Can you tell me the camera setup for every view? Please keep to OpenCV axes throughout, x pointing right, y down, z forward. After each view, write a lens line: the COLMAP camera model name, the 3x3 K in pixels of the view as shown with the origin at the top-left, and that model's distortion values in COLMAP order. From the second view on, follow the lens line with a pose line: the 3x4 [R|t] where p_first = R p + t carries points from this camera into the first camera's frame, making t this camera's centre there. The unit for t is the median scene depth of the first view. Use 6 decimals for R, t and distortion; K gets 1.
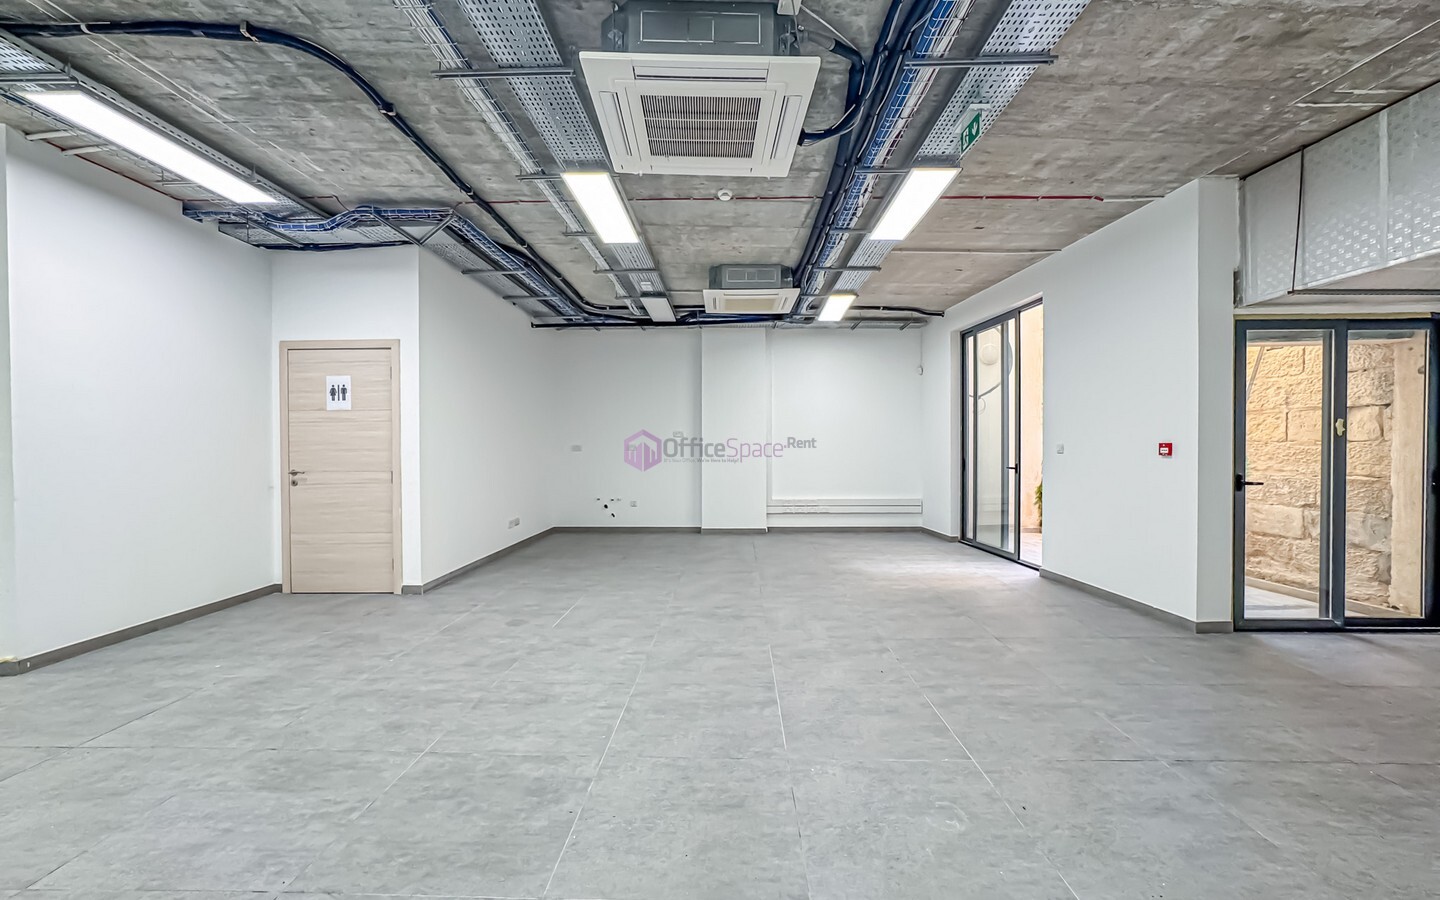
lens RADIAL K [[584.2, 0, 722.4], [0, 584.2, 453.4], [0, 0, 1]] dist [-0.039700, 0.018090]
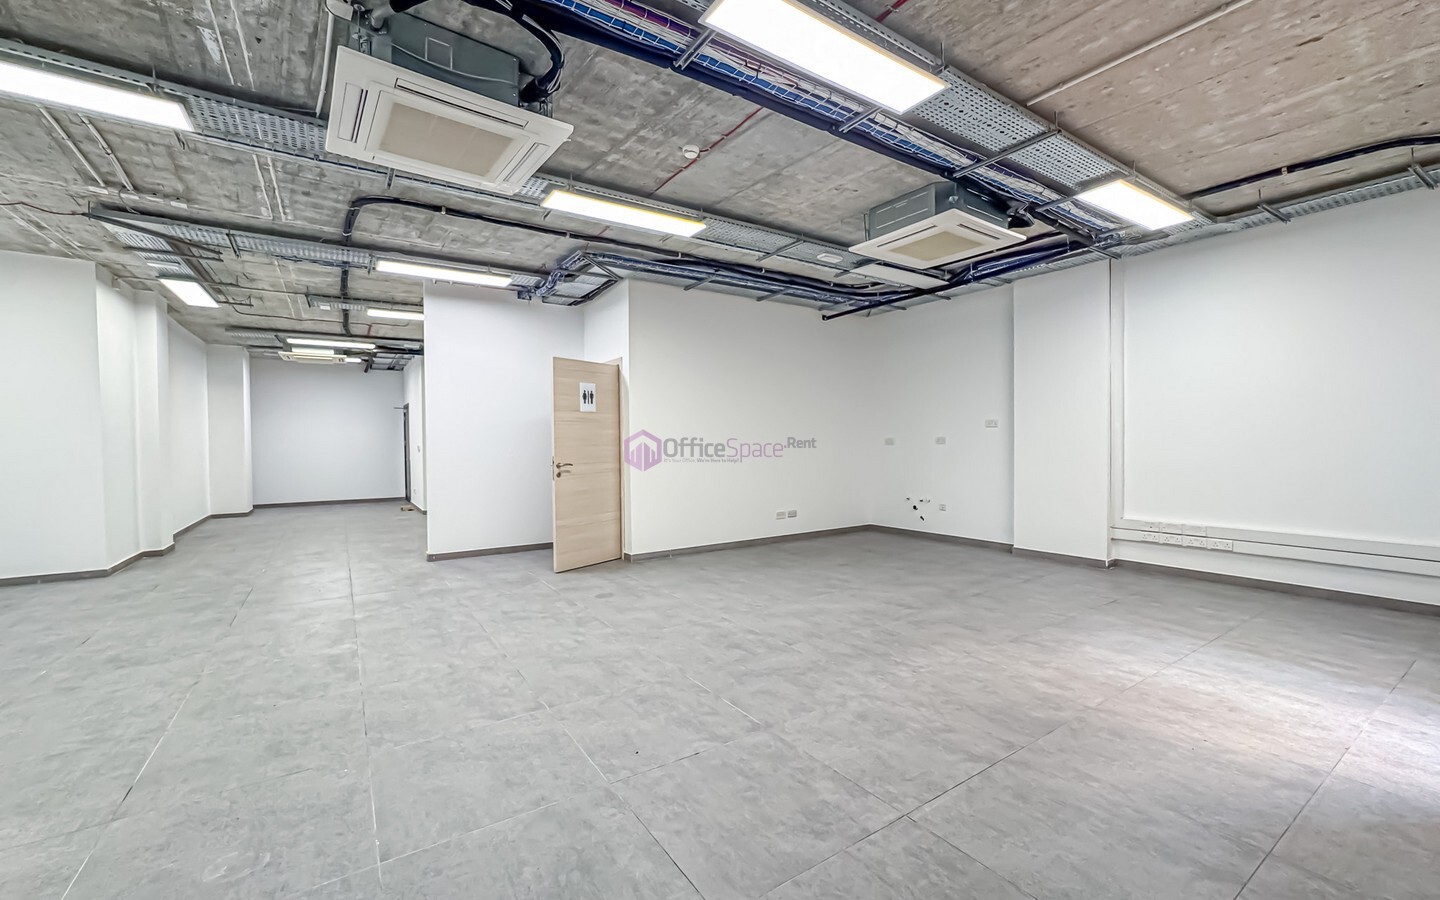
lens RADIAL K [[585.9, 0, 722.4], [0, 585.9, 453.5], [0, 0, 1]] dist [-0.039381, 0.016911]
pose [[0.576448, 0.013662, -0.817019, 0.800397], [-0.000855, 0.999870, 0.016117, -0.011034], [0.817133, -0.008592, 0.576385, 0.575876]]
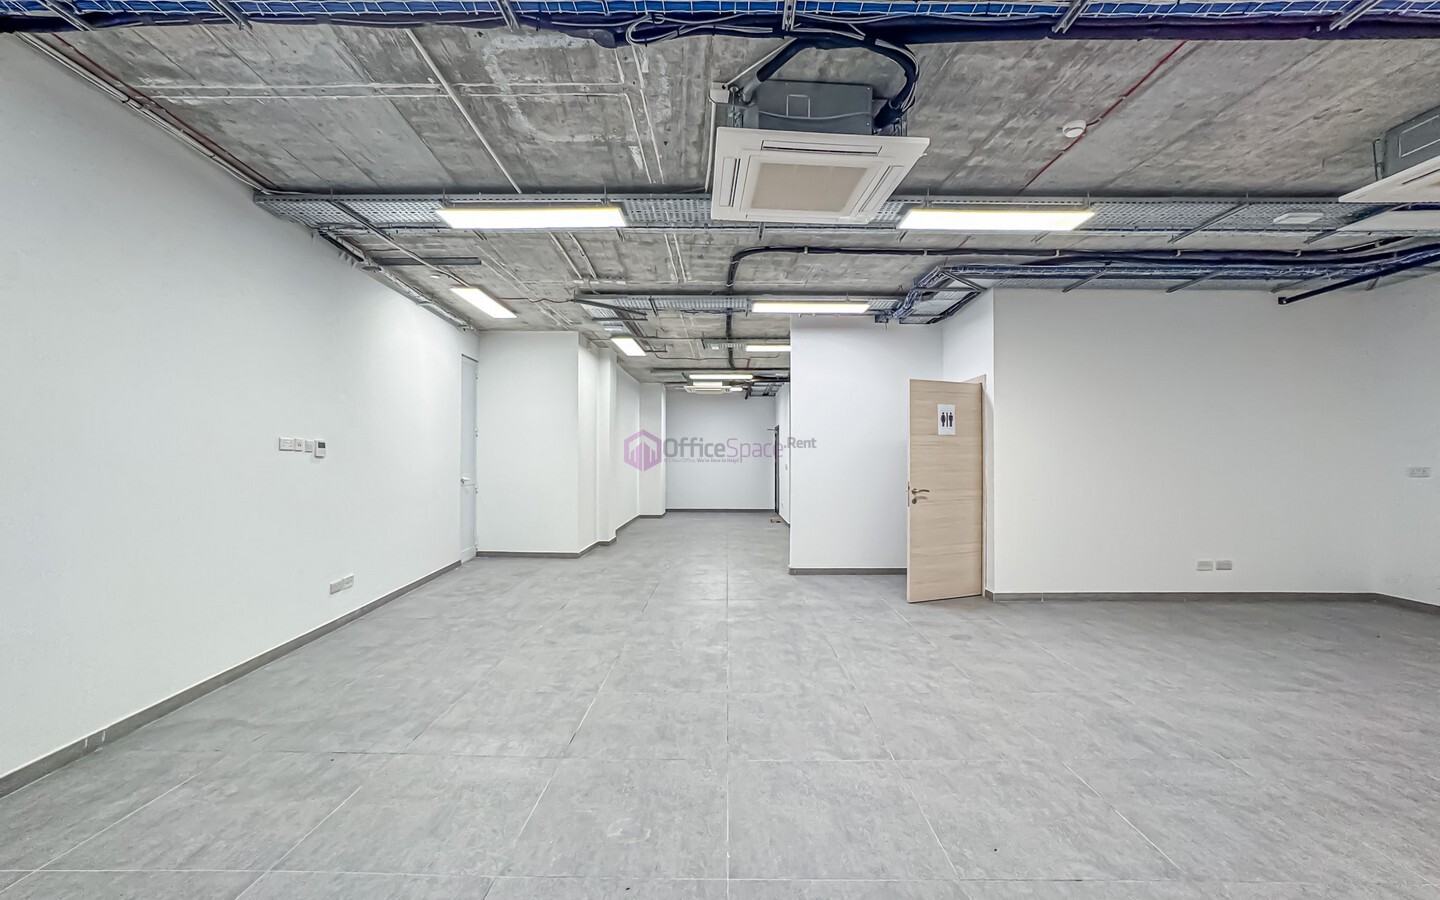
lens RADIAL K [[584.2, 0, 722.4], [0, 584.2, 453.4], [0, 0, 1]] dist [-0.039700, 0.018090]
pose [[0.019205, -0.007004, -0.999791, 0.761532], [-0.013279, 0.999885, -0.007260, -0.032784], [0.999727, 0.013416, 0.019110, 0.594295]]
